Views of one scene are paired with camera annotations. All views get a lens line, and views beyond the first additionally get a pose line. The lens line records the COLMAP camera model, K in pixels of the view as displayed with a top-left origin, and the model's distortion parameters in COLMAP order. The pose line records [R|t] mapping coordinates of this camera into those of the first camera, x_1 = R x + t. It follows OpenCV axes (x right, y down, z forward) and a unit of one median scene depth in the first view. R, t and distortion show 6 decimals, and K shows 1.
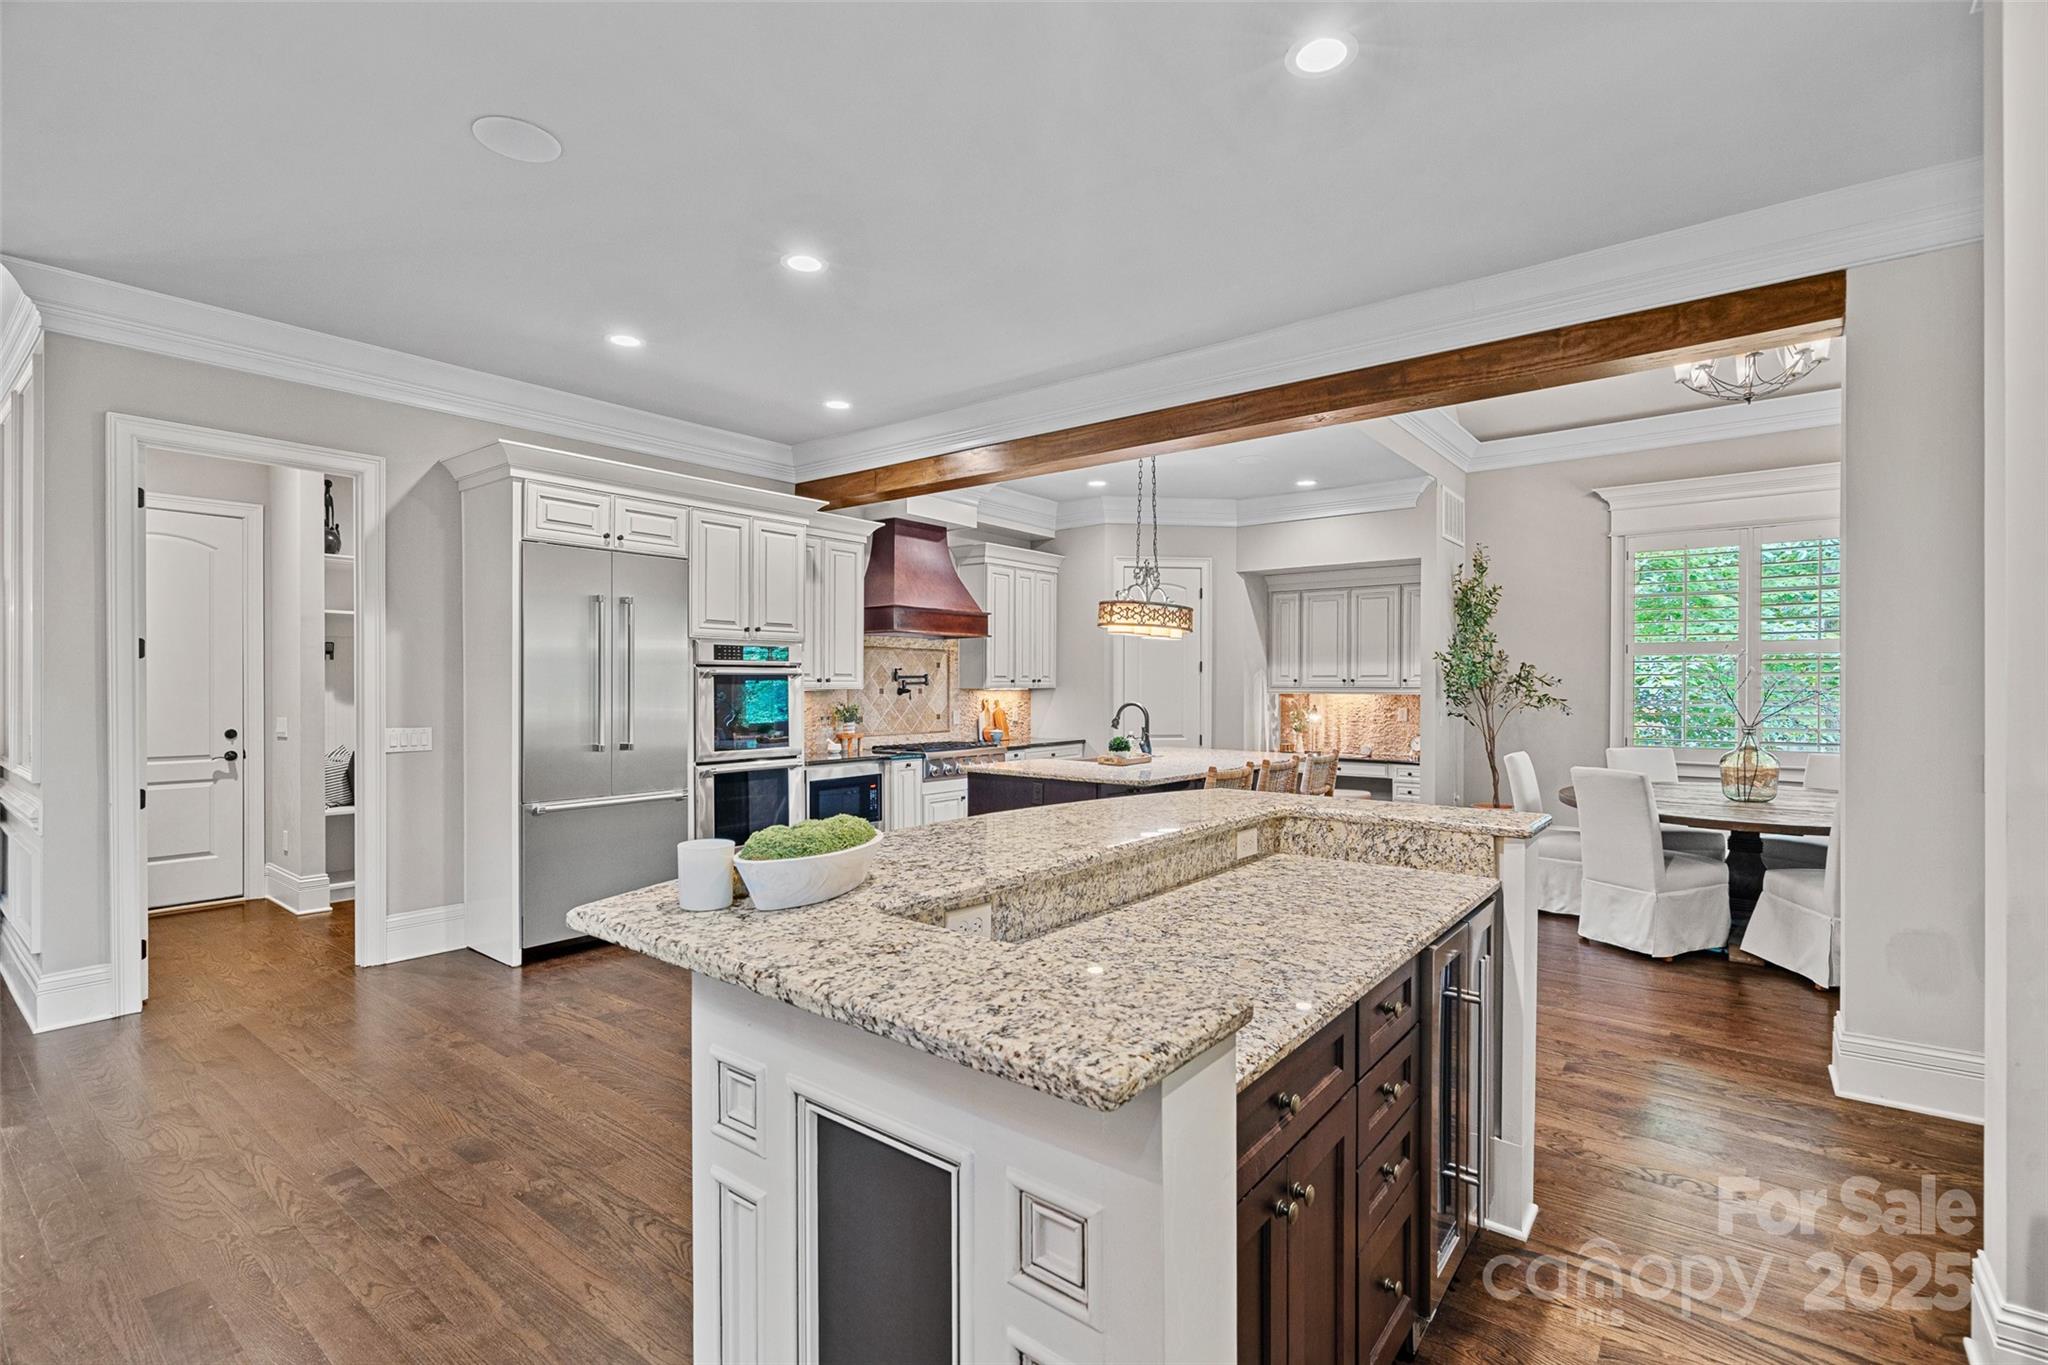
lens RADIAL K [[933.1, 0, 1020.0], [0, 933.1, 680.6], [0, 0, 1]] dist [-0.001403, 0.001282]
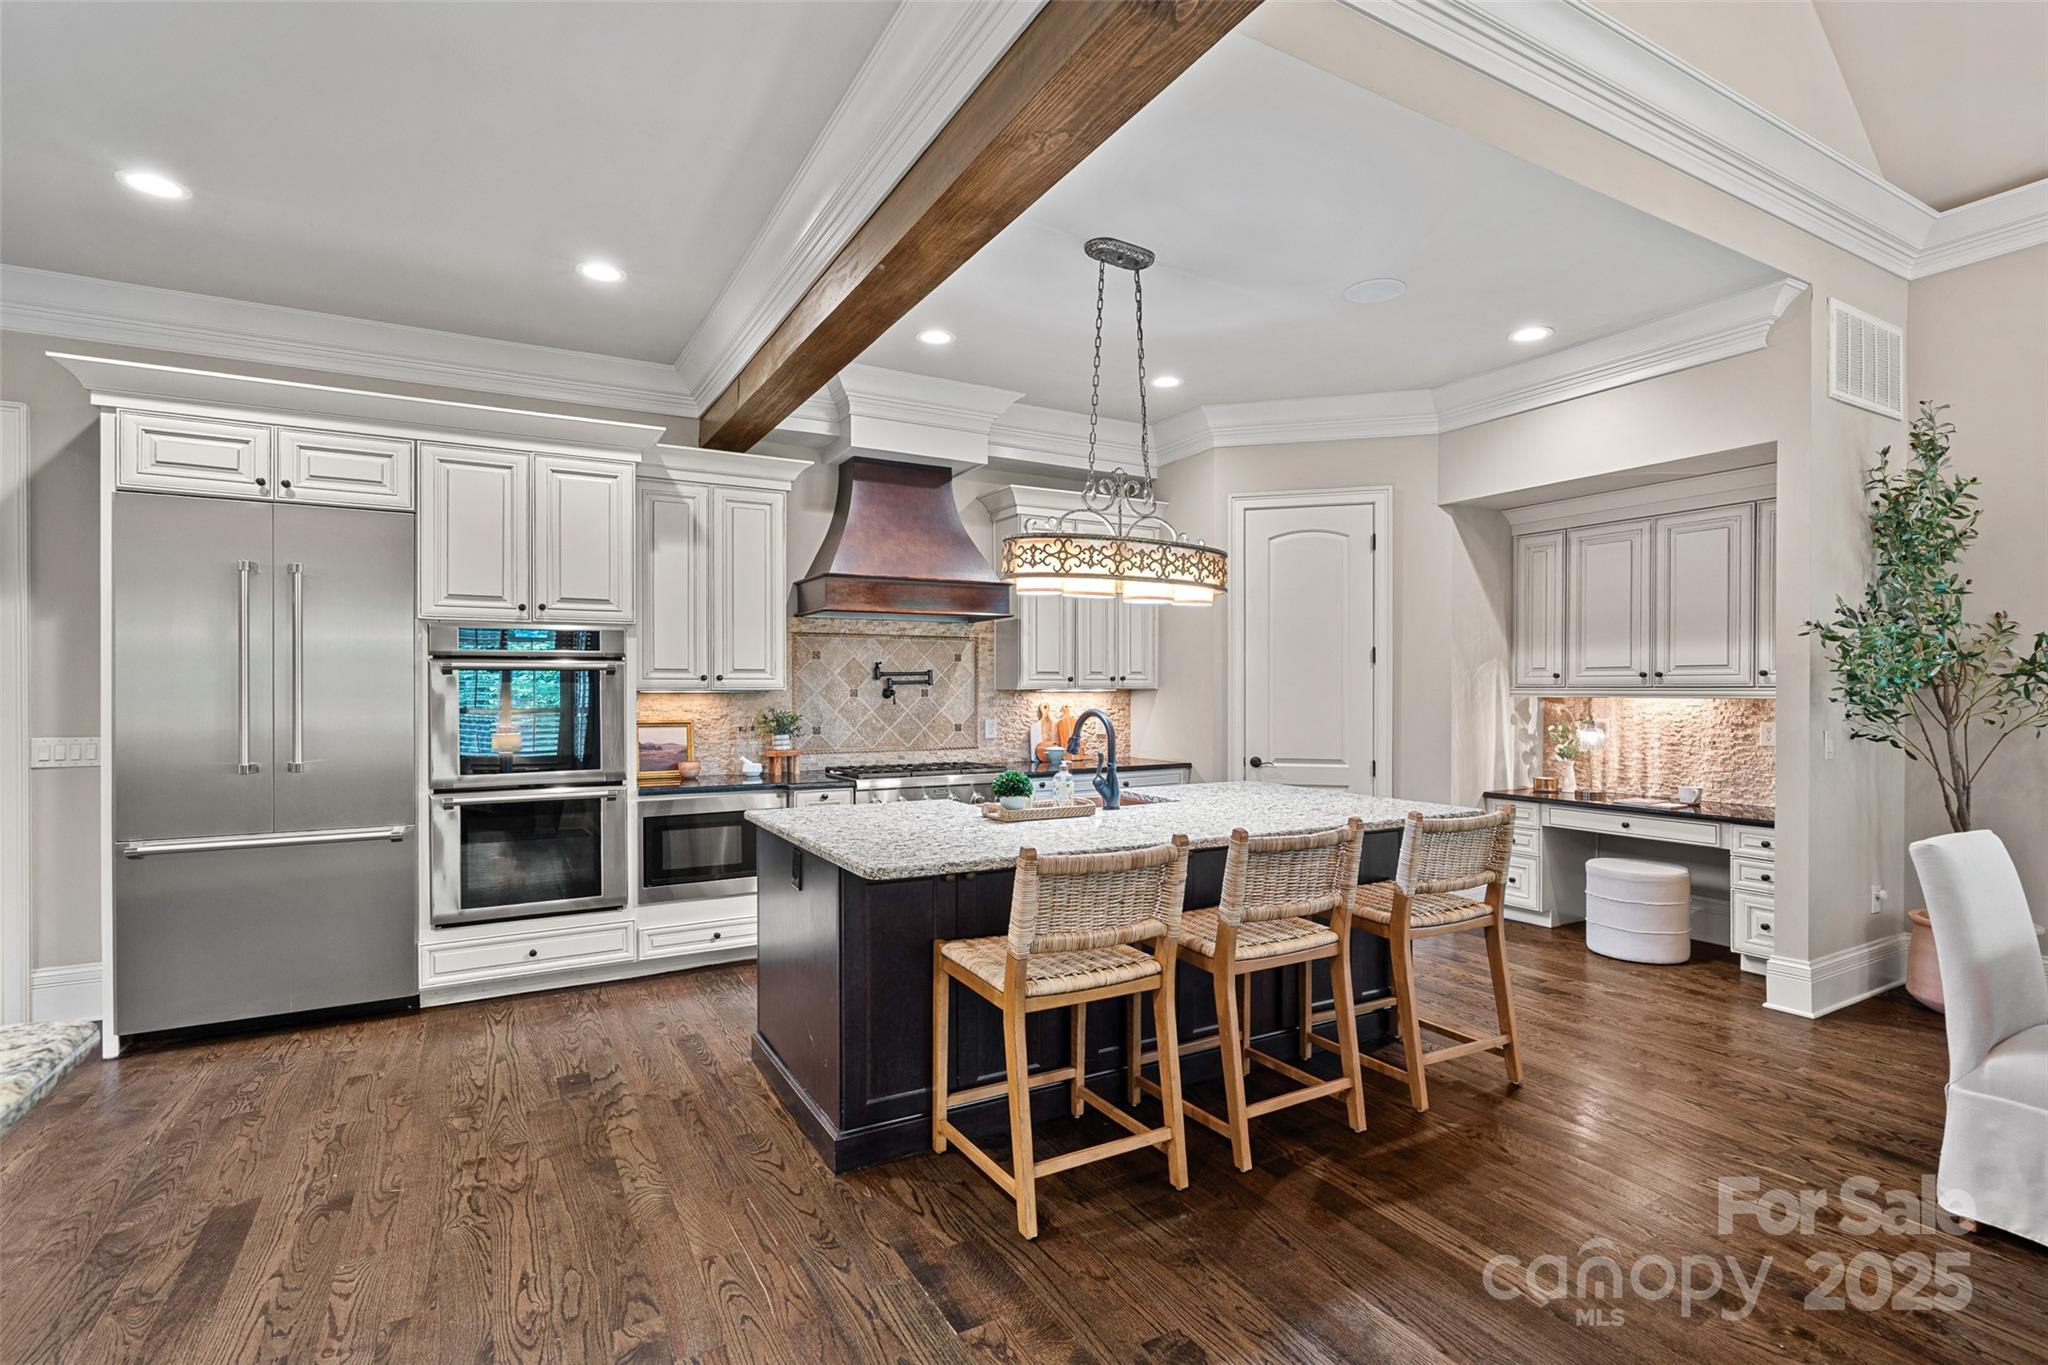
lens RADIAL K [[933.1, 0, 986.8], [0, 933.1, 685.6], [0, 0, 1]] dist [-0.001403, 0.001282]
pose [[0.916971, -0.004311, -0.398931, 0.228385], [0.004793, 0.999988, 0.000212, 0.005362], [0.398925, -0.002106, 0.916981, 0.333737]]
